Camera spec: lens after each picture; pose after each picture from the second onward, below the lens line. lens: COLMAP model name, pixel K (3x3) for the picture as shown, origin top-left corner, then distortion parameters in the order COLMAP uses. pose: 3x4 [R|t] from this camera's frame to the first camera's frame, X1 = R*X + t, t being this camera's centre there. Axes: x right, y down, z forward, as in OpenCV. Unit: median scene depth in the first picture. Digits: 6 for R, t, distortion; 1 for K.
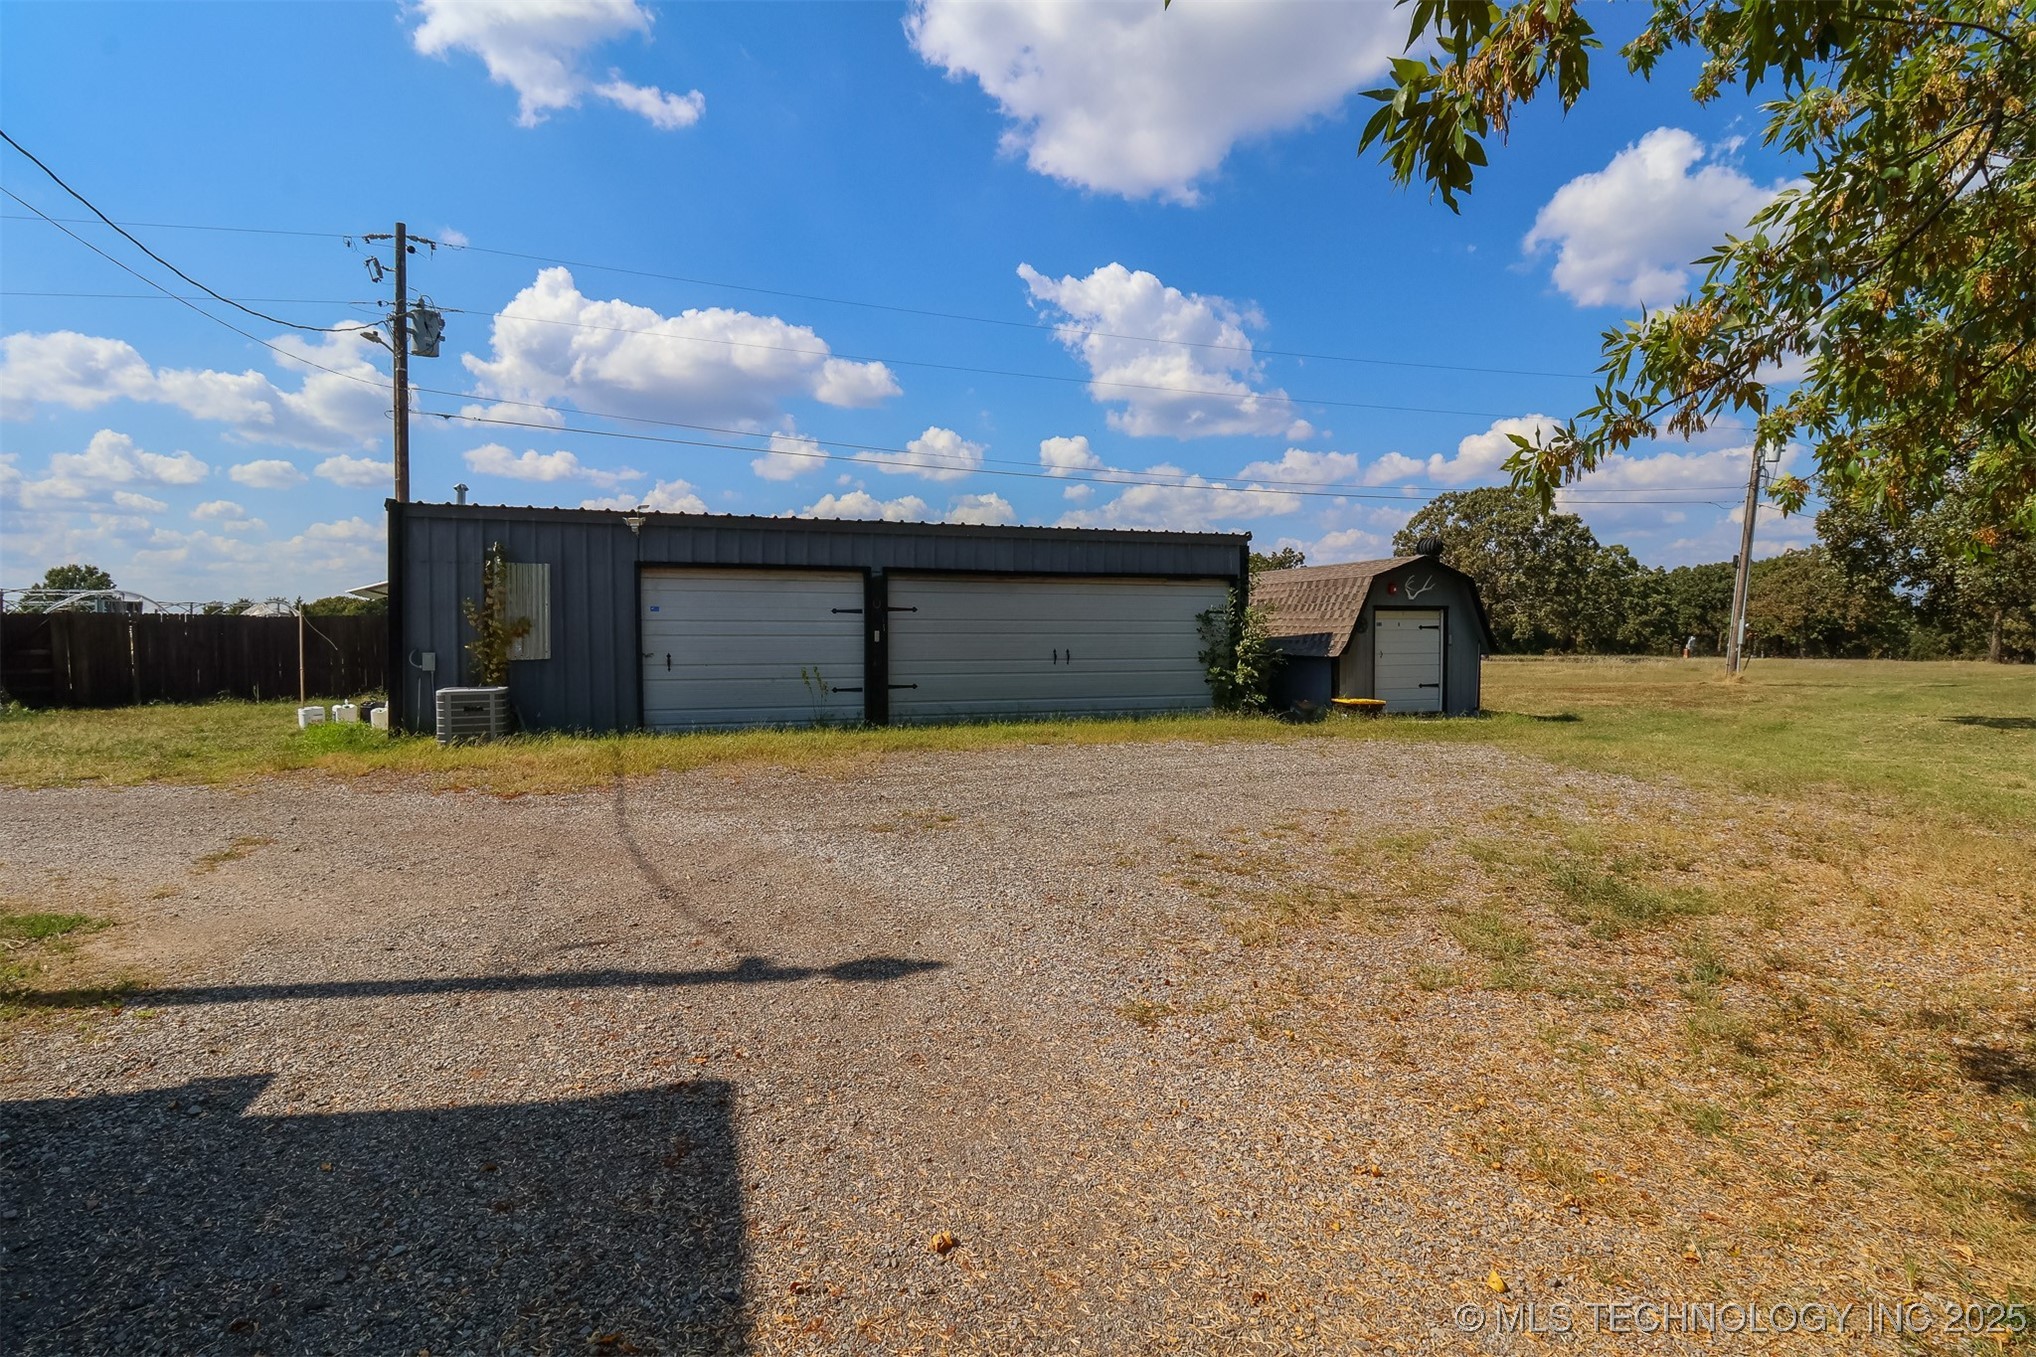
lens RADIAL K [[971.9, 0, 1023.1], [0, 971.9, 657.5], [0, 0, 1]] dist [0.001609, -0.015676]
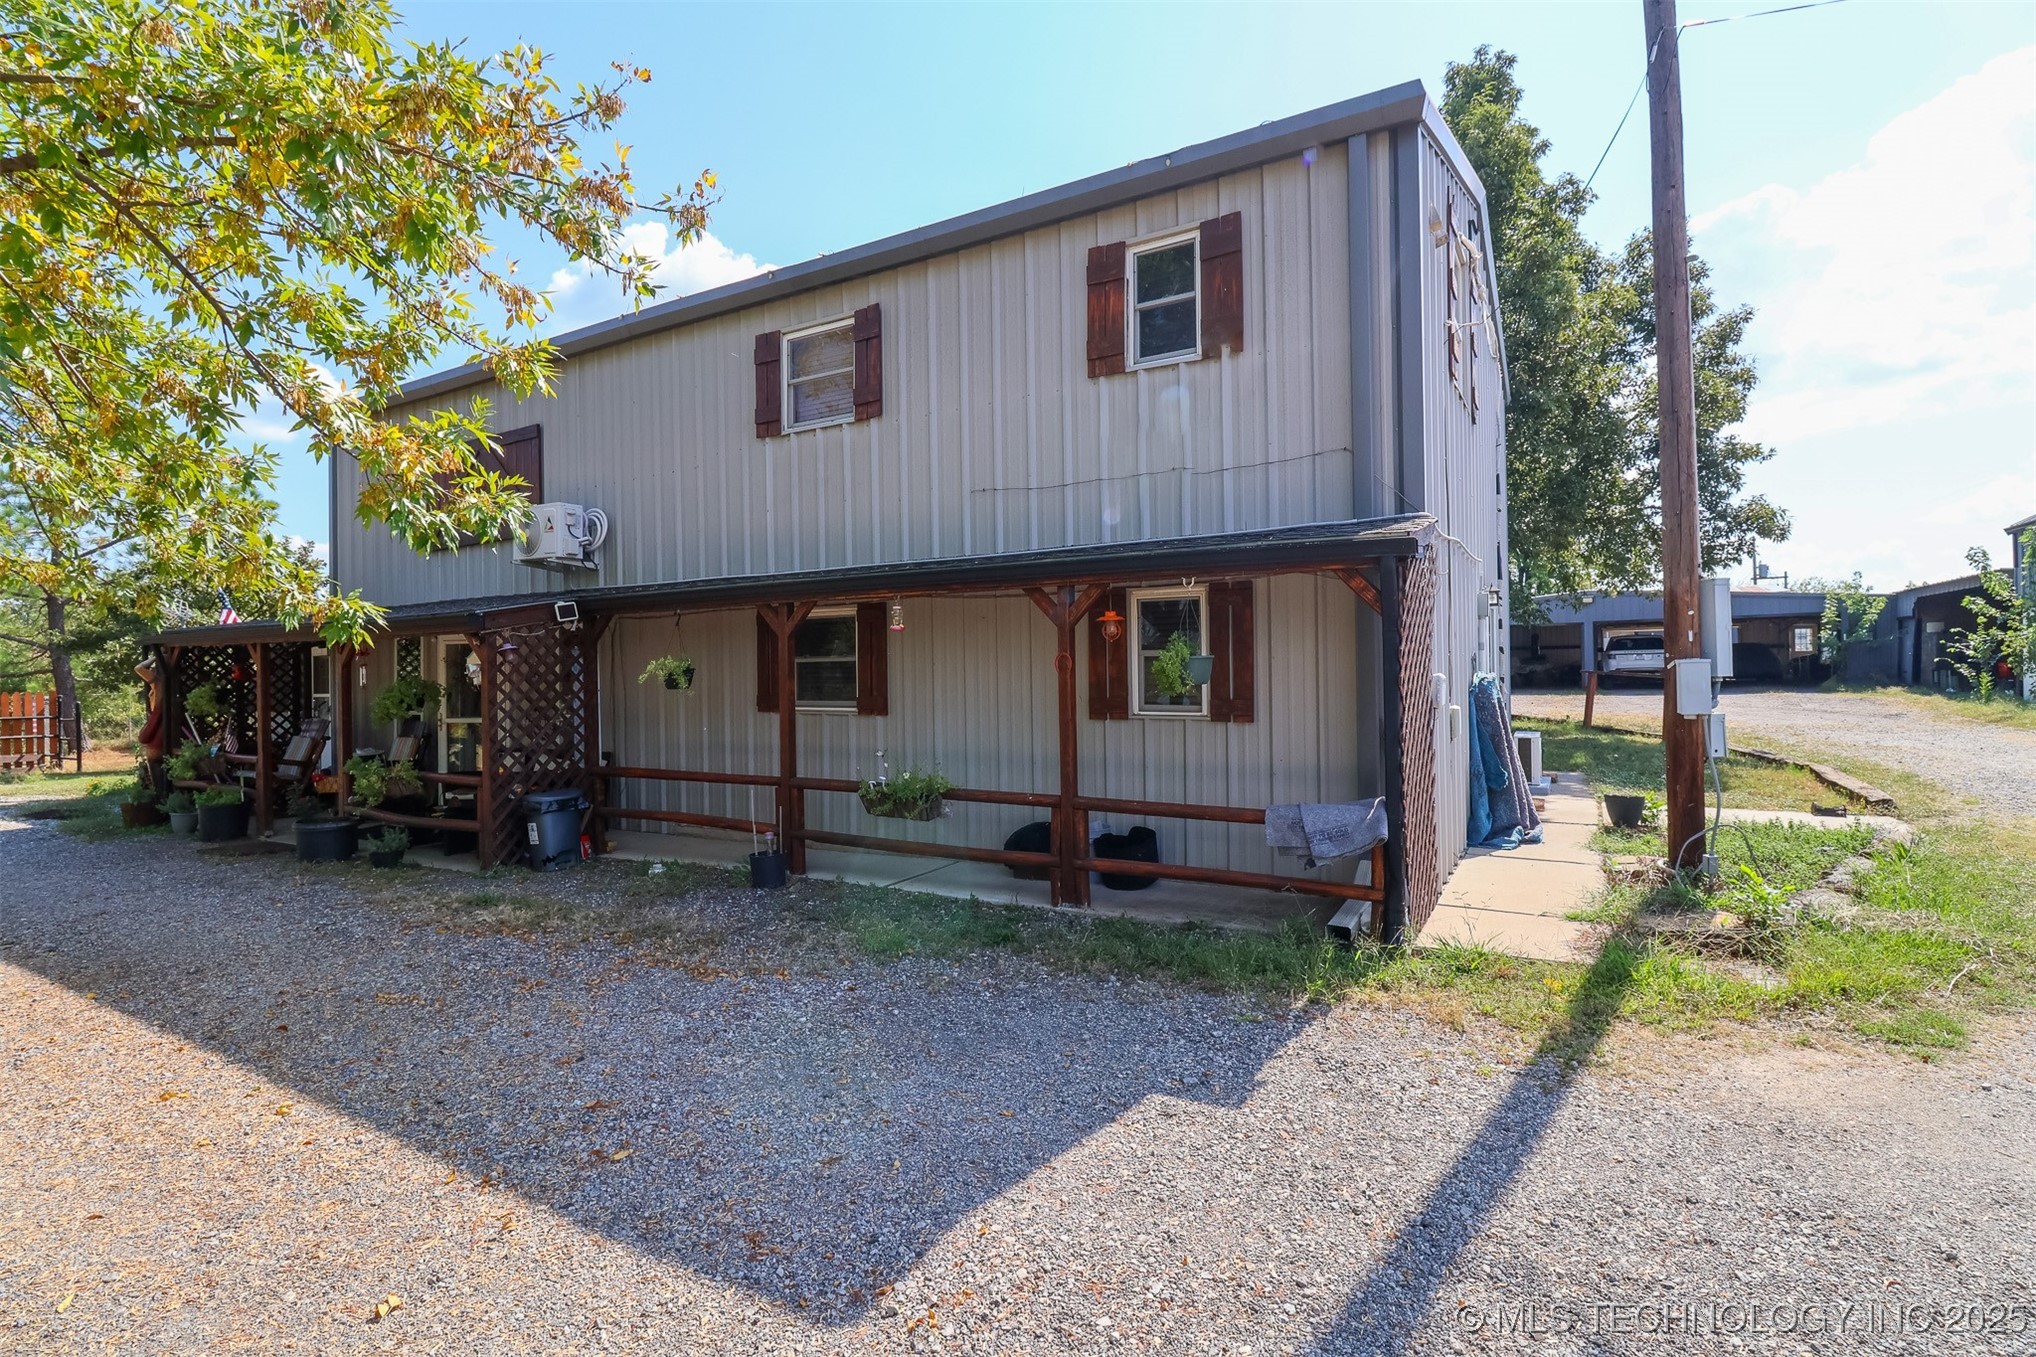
lens RADIAL K [[1002.6, 0, 1031.4], [0, 1002.6, 652.6], [0, 0, 1]] dist [0.005459, -0.016266]
pose [[-0.770217, 0.002077, -0.637779, 0.031065], [-0.003046, 0.999971, 0.006936, -0.033999], [0.637775, 0.007285, -0.770188, 1.394501]]
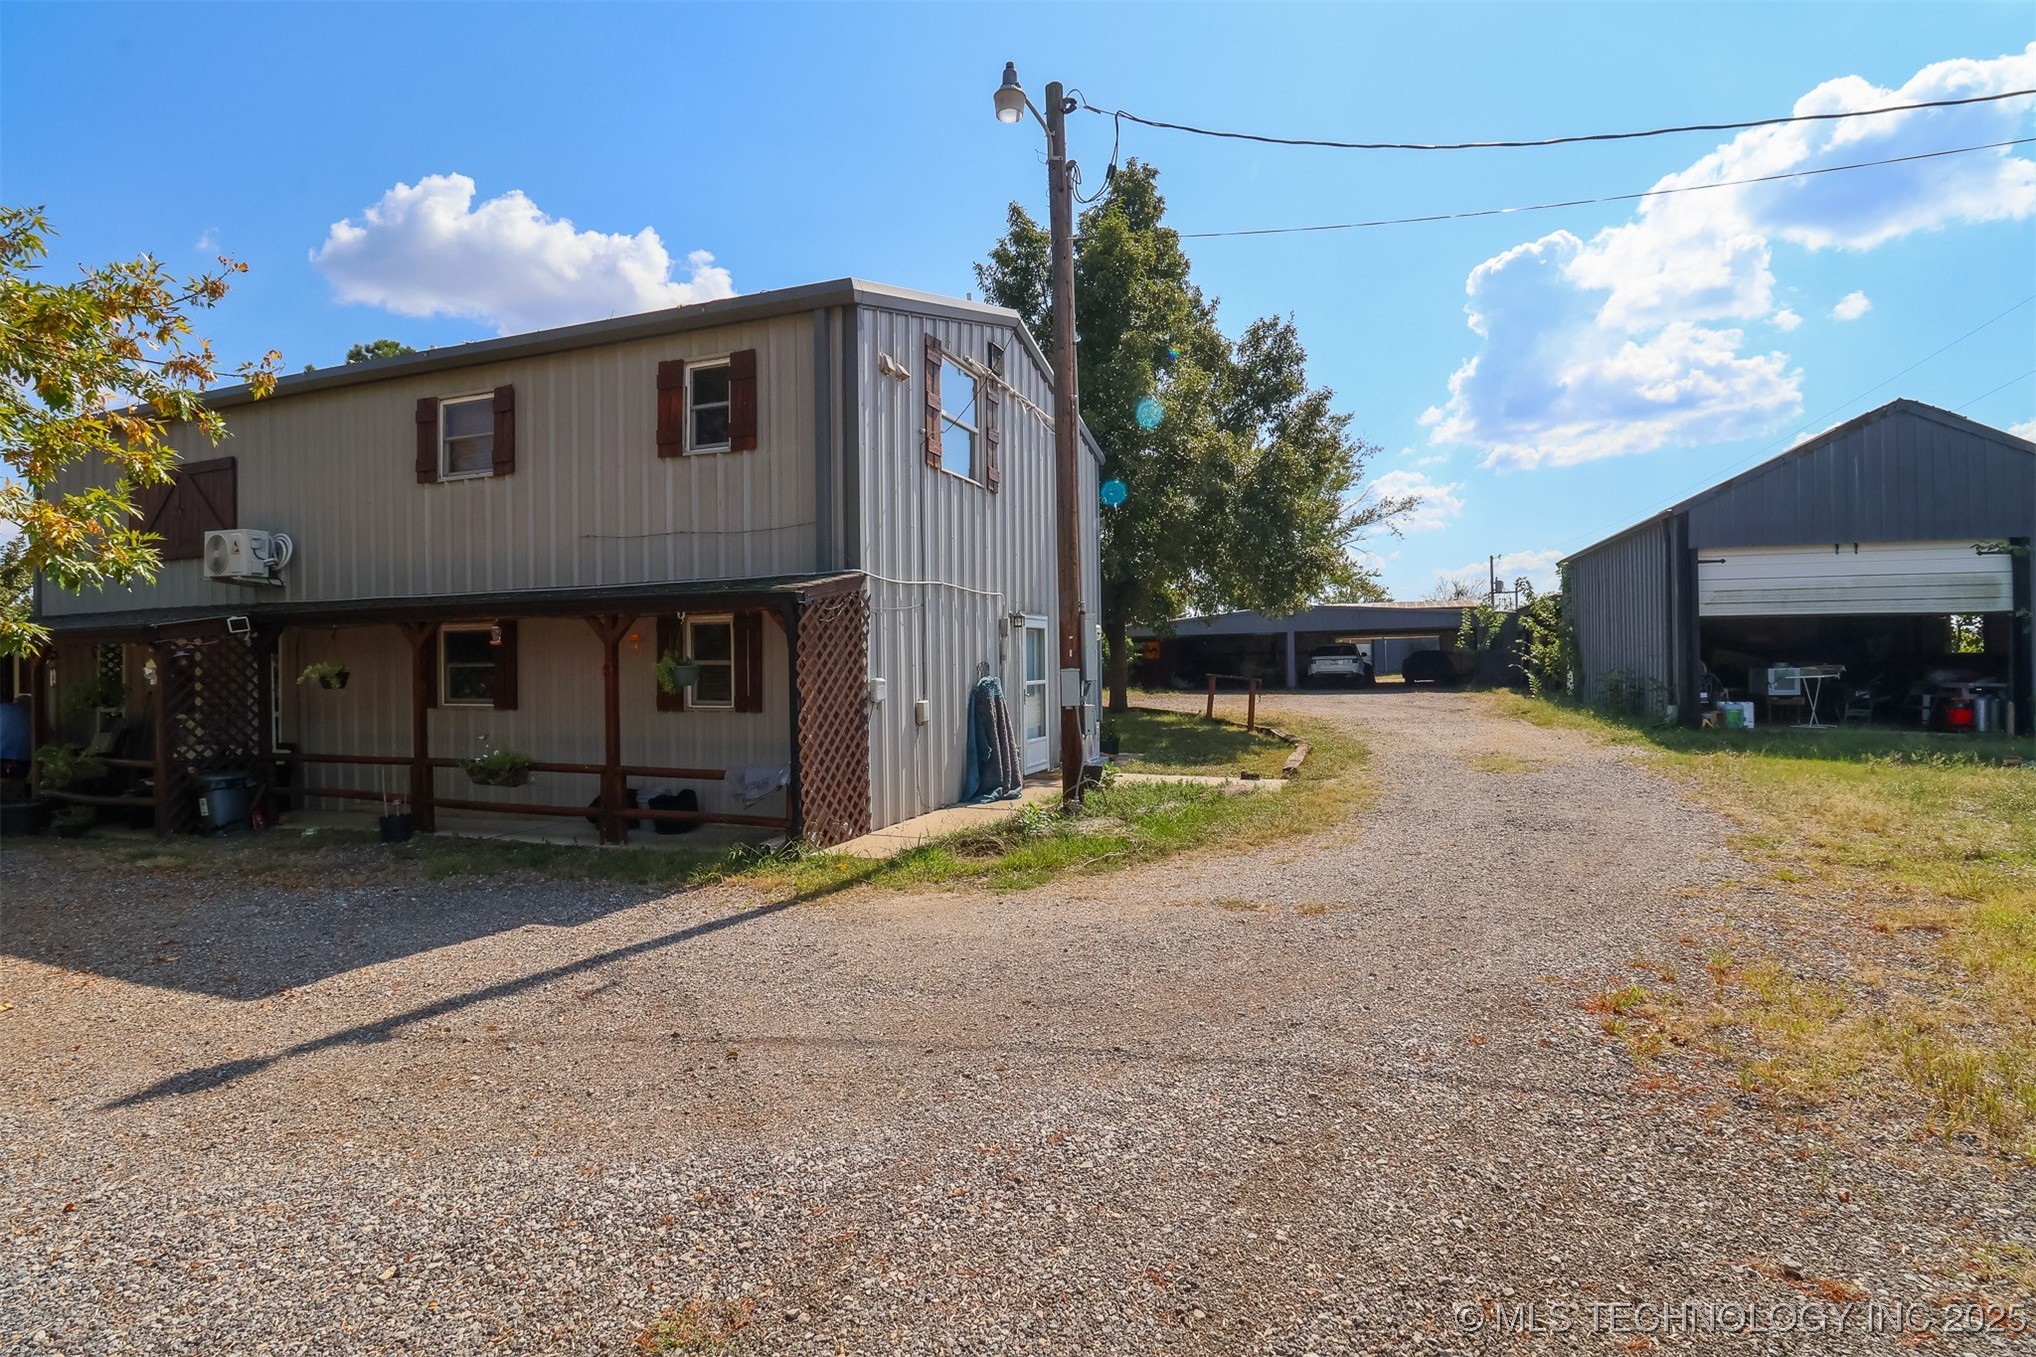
lens RADIAL K [[971.9, 0, 1023.1], [0, 971.9, 657.5], [0, 0, 1]] dist [0.001609, -0.015676]
pose [[-0.645454, 0.000288, -0.763799, 0.027988], [-0.010715, 0.999898, 0.009432, -0.065636], [0.763724, 0.014272, -0.645386, 2.309729]]
